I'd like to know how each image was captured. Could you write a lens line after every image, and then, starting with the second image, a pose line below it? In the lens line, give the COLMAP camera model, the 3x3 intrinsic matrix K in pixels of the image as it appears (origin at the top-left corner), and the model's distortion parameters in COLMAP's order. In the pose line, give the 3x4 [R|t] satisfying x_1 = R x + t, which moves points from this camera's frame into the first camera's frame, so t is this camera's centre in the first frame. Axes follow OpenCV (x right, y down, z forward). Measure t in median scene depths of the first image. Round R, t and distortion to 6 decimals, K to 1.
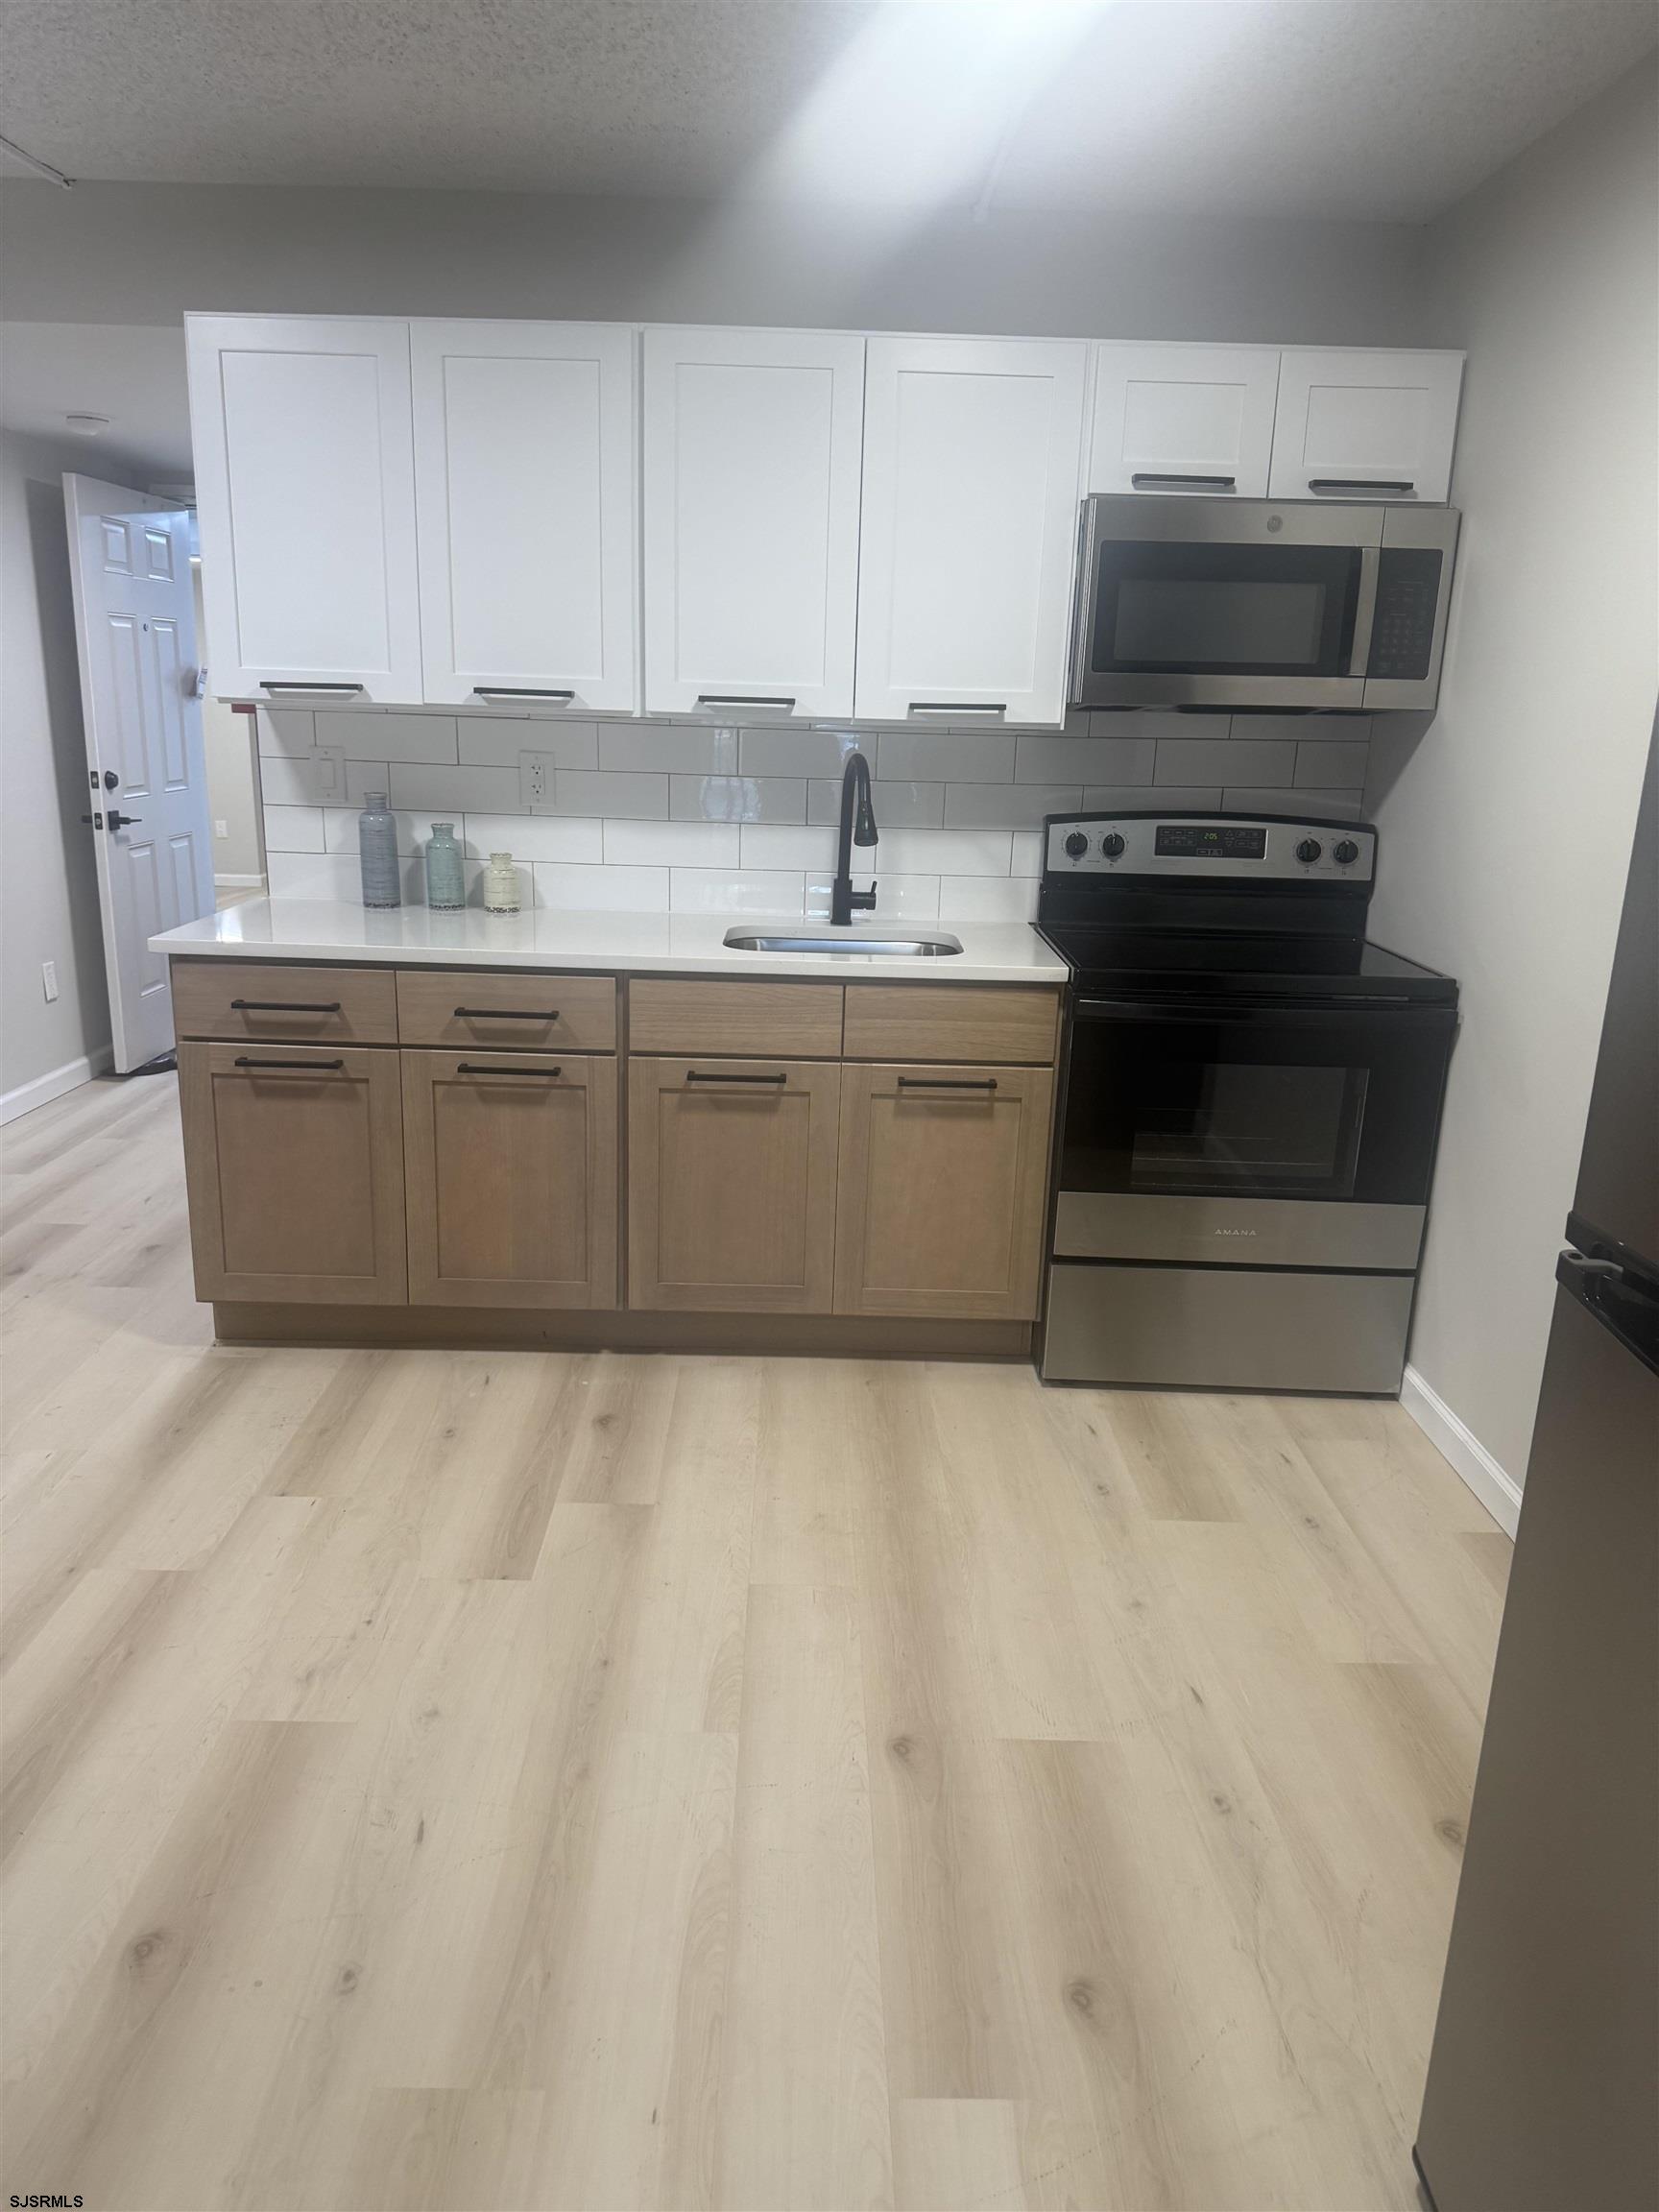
lens RADIAL K [[1580.8, 0, 818.1], [0, 1580.8, 1121.1], [0, 0, 1]] dist [0.038336, -0.027070]
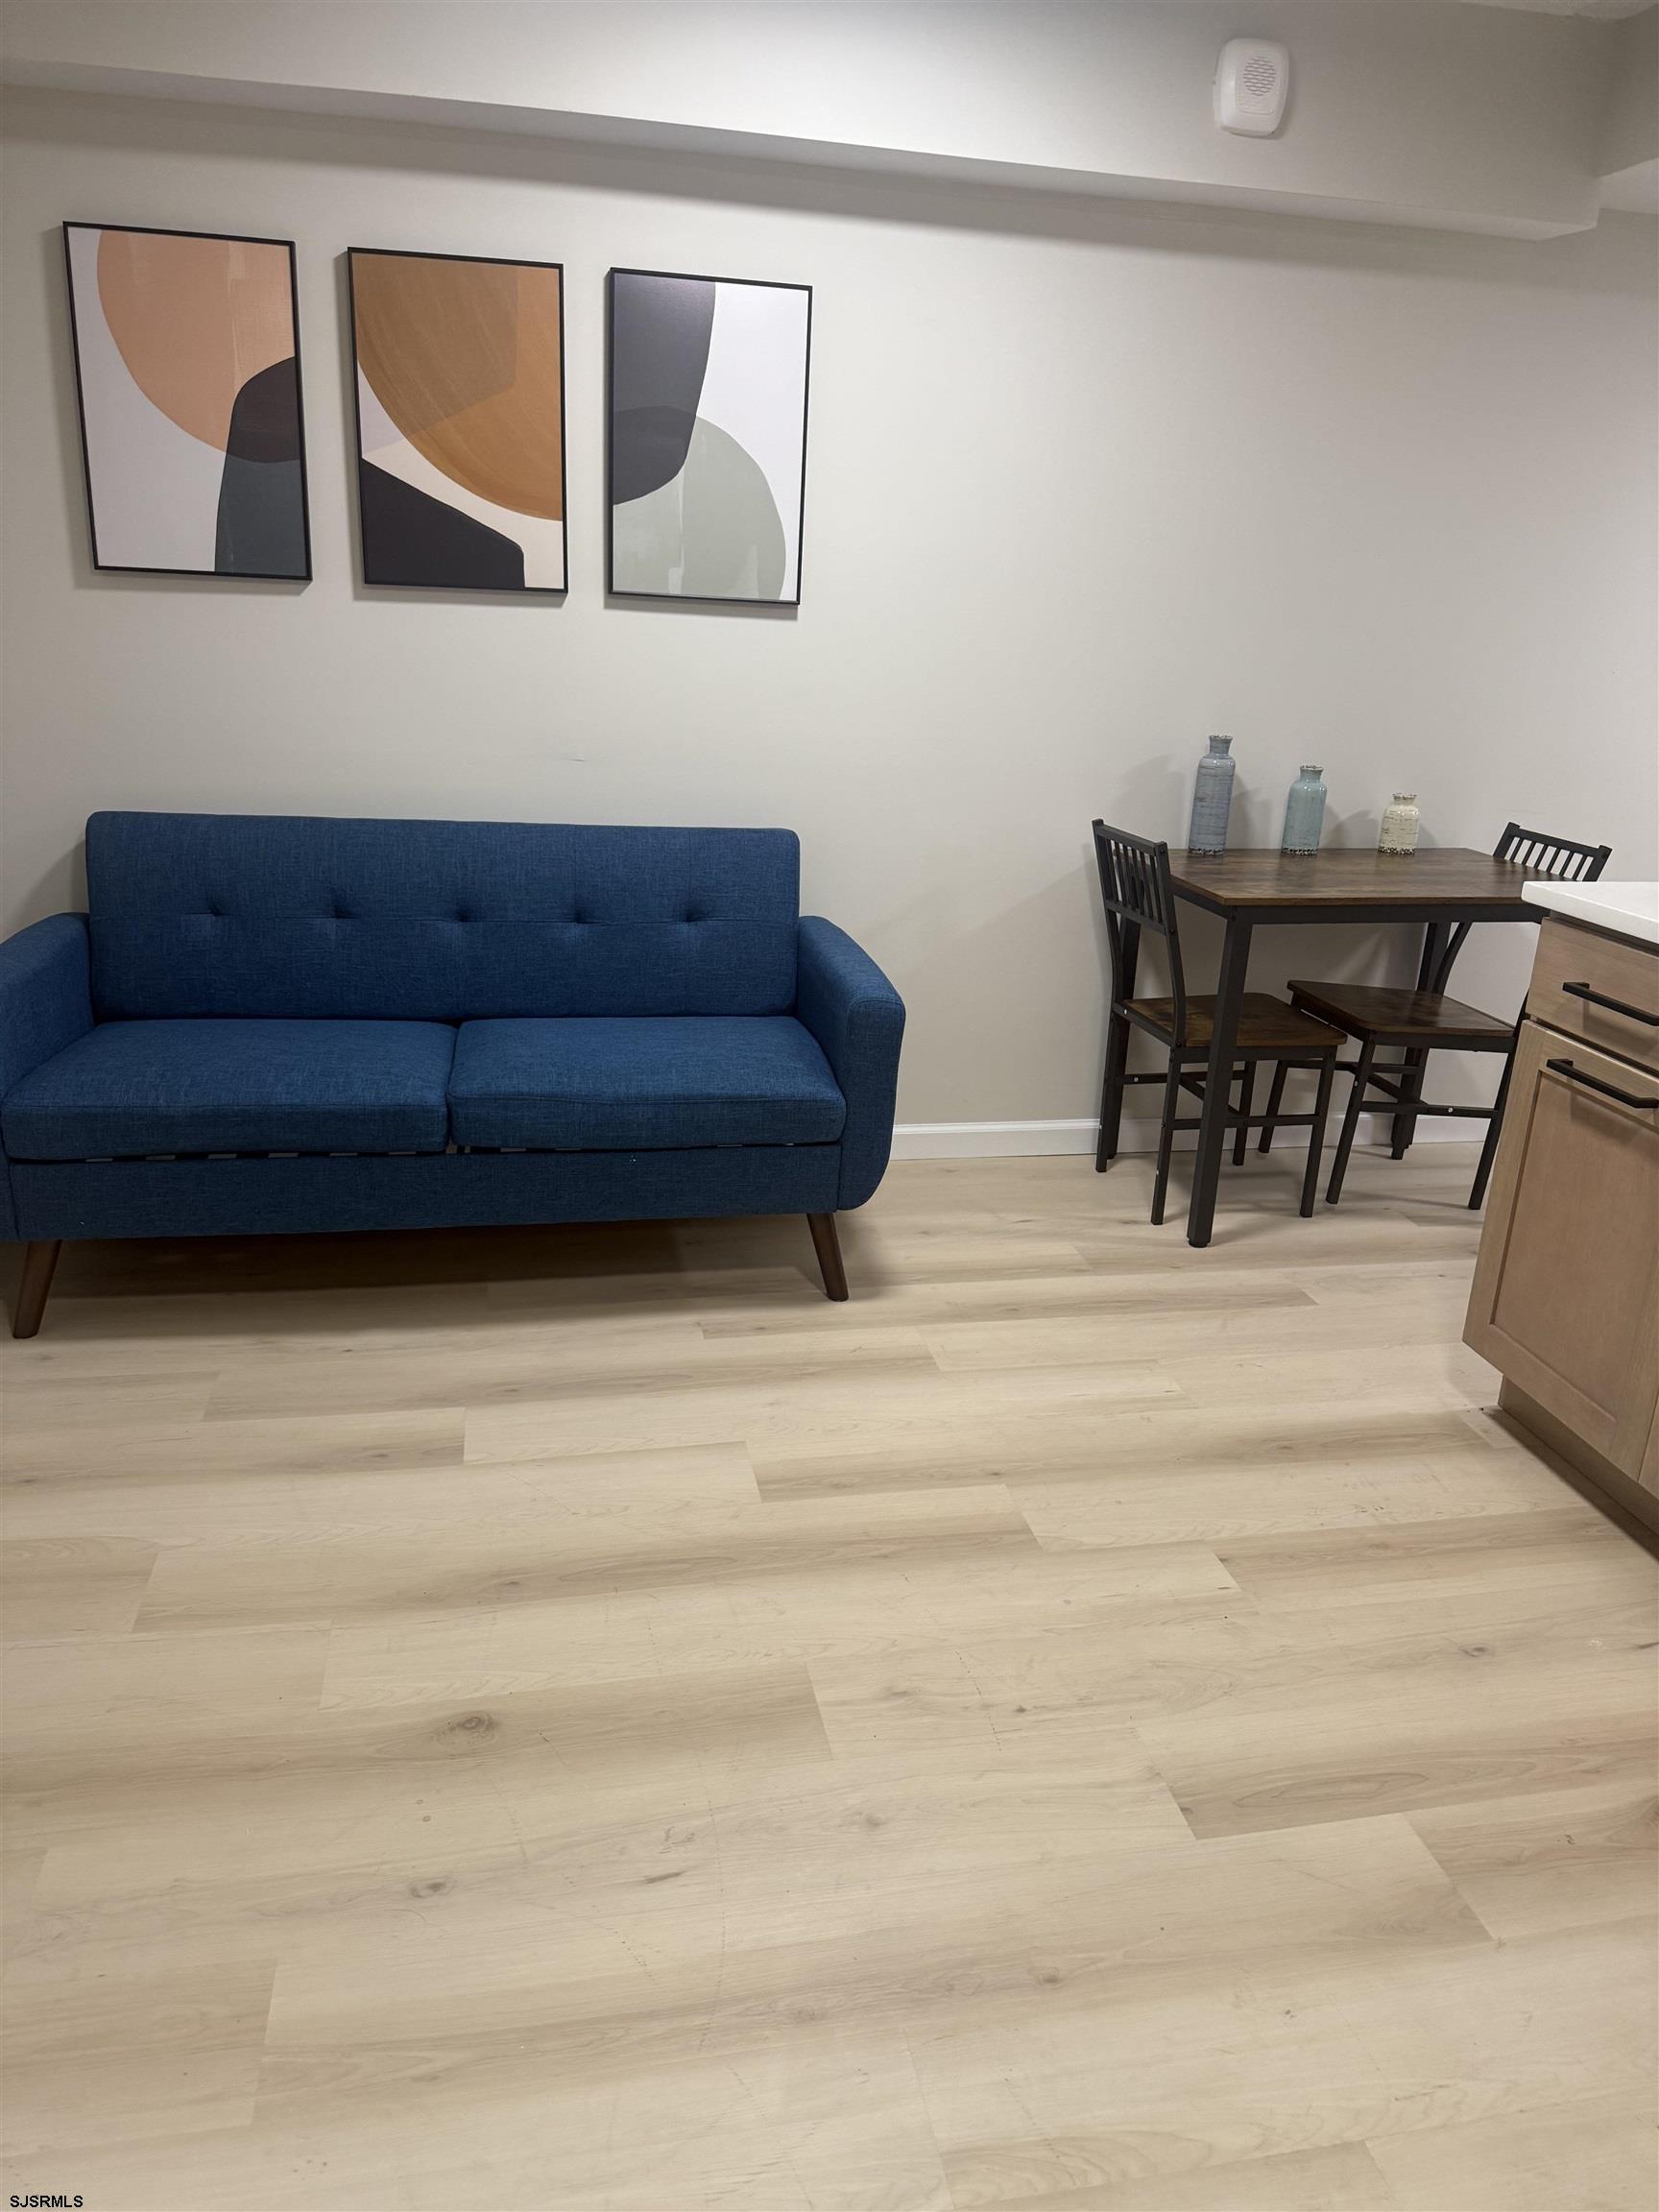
lens RADIAL K [[1580.8, 0, 814.8], [0, 1580.8, 1092.2], [0, 0, 1]] dist [0.038336, -0.027070]
pose [[0.191532, 0.284508, -0.939346, 0.351945], [-0.293093, 0.929975, 0.221908, -0.114495], [0.936703, 0.232813, 0.261507, 0.630461]]
